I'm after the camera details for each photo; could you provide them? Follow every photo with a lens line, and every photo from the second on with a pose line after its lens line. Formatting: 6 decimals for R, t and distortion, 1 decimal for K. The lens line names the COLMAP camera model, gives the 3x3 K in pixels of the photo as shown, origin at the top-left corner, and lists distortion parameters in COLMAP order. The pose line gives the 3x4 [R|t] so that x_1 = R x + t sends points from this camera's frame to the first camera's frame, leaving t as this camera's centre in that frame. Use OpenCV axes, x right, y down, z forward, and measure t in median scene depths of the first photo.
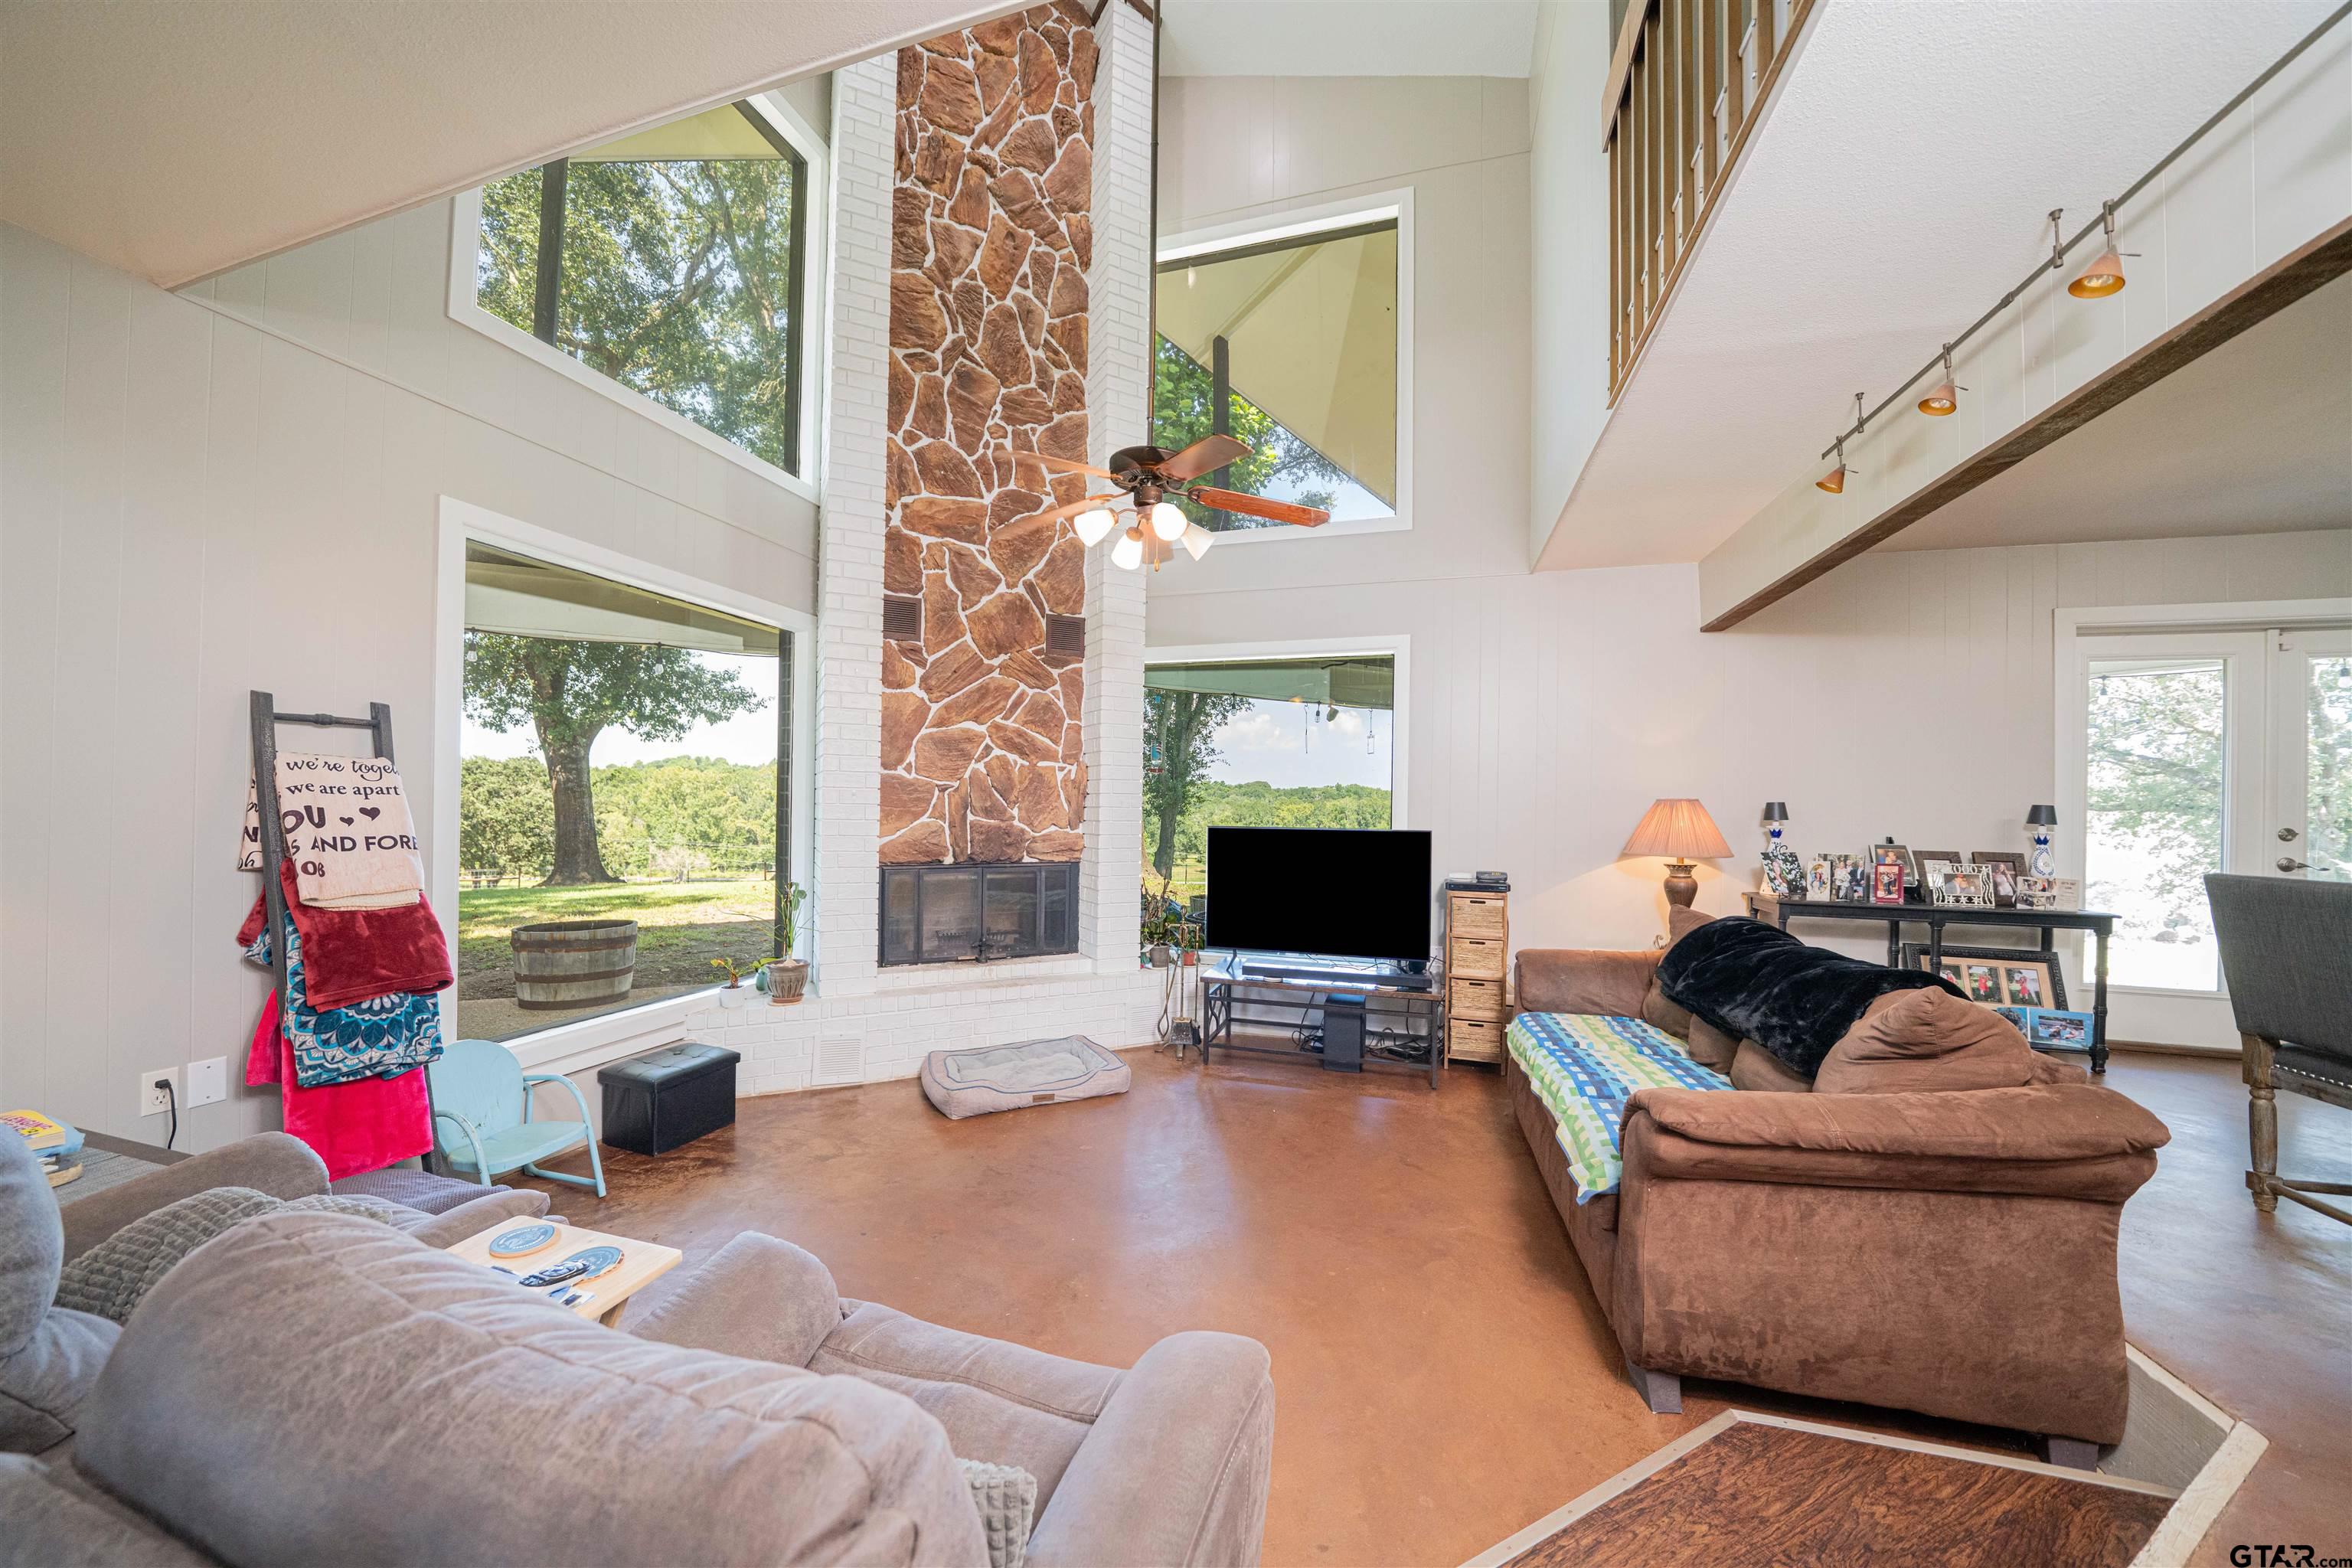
lens RADIAL K [[845.0, 0, 1176.8], [0, 845.0, 800.8], [0, 0, 1]] dist [-0.000282, 0.000176]
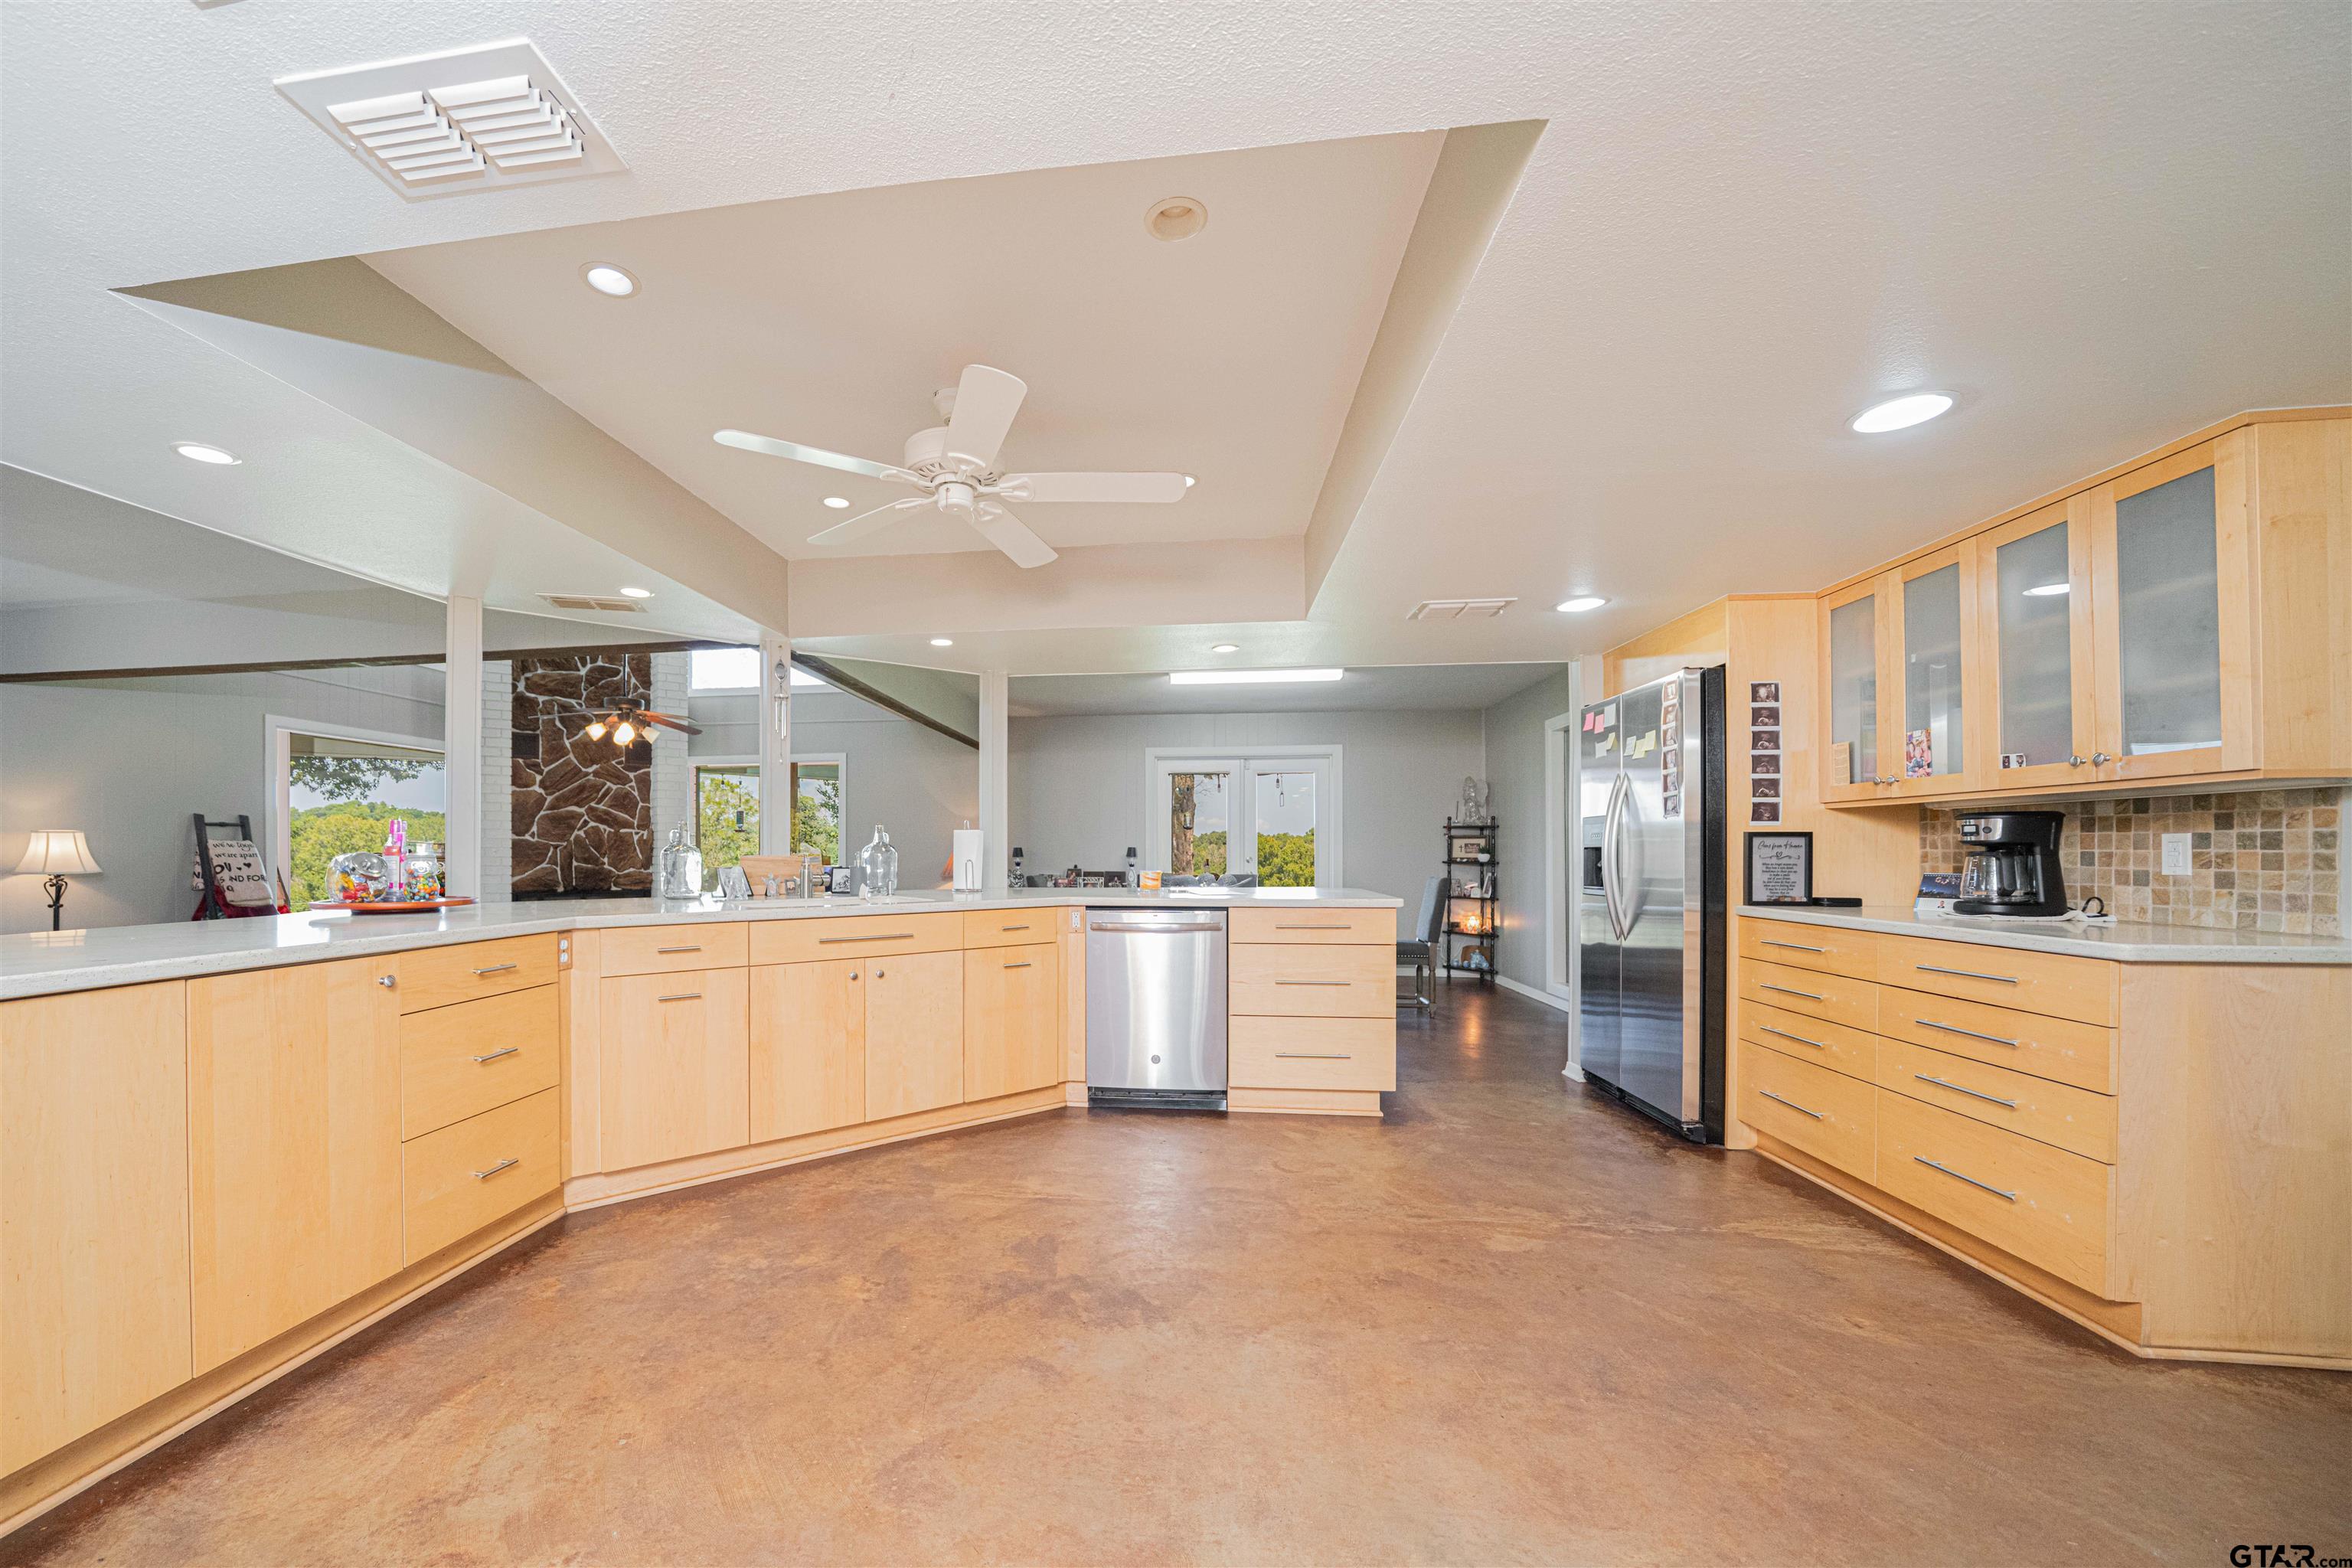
lens RADIAL K [[845.0, 0, 1032.3], [0, 845.0, 853.3], [0, 0, 1]] dist [-0.000282, 0.000176]
pose [[0.989857, -0.017128, 0.141031, 0.433406], [0.015710, 0.999814, 0.011160, -0.005226], [-0.141196, -0.008831, 0.989942, -0.815384]]
